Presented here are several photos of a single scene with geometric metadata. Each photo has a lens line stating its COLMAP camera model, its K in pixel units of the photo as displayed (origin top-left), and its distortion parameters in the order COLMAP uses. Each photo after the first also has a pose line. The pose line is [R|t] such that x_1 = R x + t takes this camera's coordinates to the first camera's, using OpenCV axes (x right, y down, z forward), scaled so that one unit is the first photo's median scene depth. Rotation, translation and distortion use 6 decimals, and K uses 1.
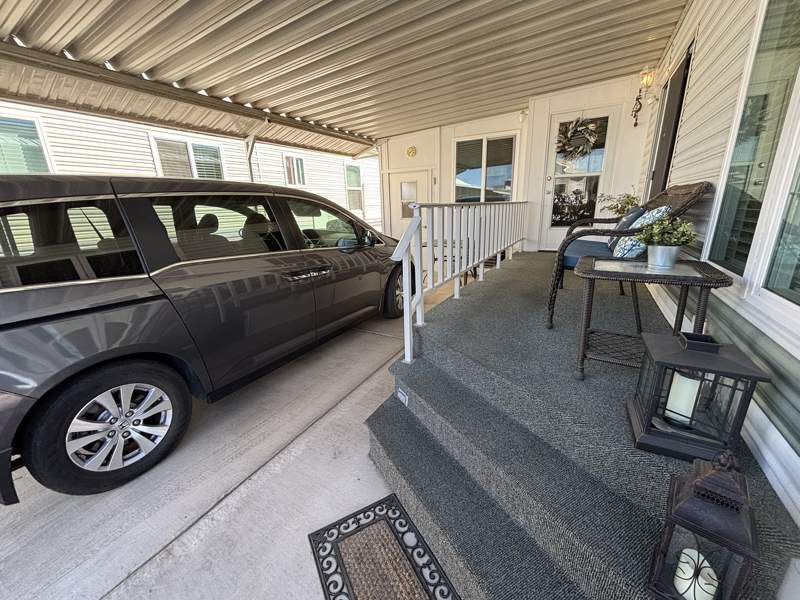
lens RADIAL K [[323.3, 0, 398.8], [0, 323.3, 300.1], [0, 0, 1]] dist [0.003635, -0.000159]
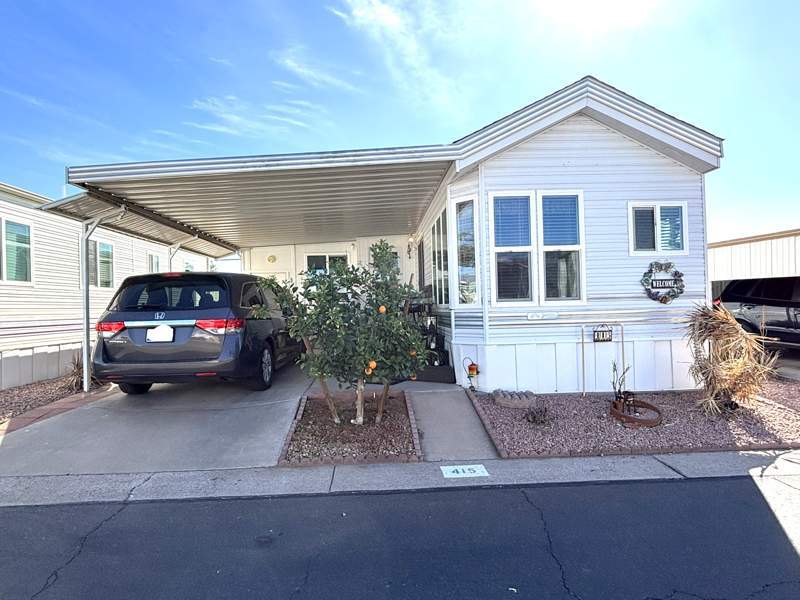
lens RADIAL K [[323.3, 0, 398.8], [0, 323.3, 300.1], [0, 0, 1]] dist [0.003635, -0.000159]
pose [[0.853625, 0.021379, 0.520449, -0.270420], [0.130751, 0.958373, -0.253821, 0.141612], [-0.504211, 0.284717, 0.815296, -0.397836]]
